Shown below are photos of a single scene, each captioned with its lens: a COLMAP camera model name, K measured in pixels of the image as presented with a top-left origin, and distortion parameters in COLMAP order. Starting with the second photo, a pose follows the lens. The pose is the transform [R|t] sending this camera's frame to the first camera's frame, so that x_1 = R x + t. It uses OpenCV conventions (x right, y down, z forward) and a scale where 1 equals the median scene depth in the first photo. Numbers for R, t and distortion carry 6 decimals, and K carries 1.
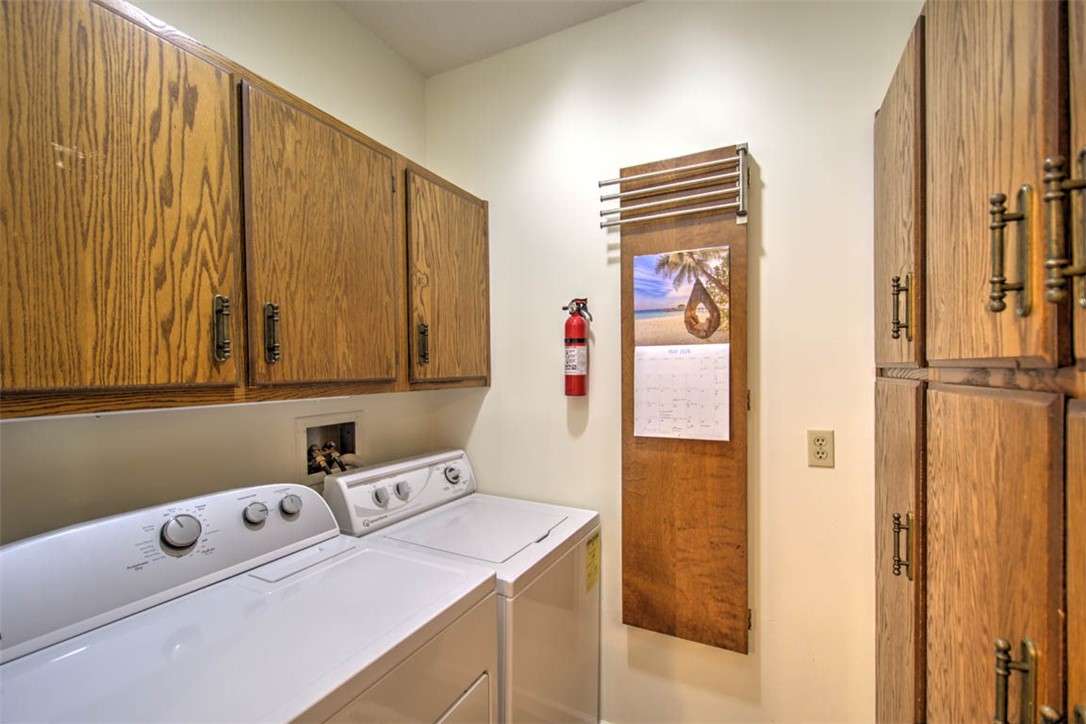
lens RADIAL K [[464.2, 0, 536.3], [0, 464.2, 373.1], [0, 0, 1]] dist [0.000760, -0.002261]
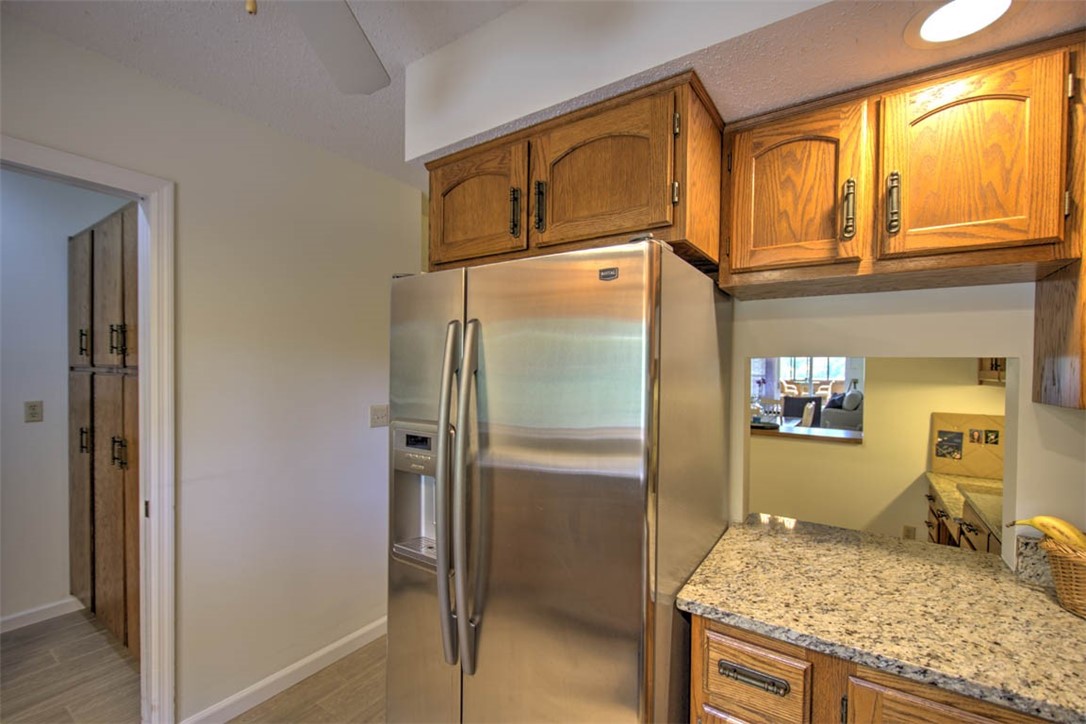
lens RADIAL K [[464.2, 0, 536.9], [0, 464.2, 373.5], [0, 0, 1]] dist [0.000760, -0.002261]
pose [[0.120630, -0.001679, 0.992696, -1.345284], [-0.003155, 0.999993, 0.002075, 0.010305], [-0.992693, -0.003383, 0.120624, -1.660488]]
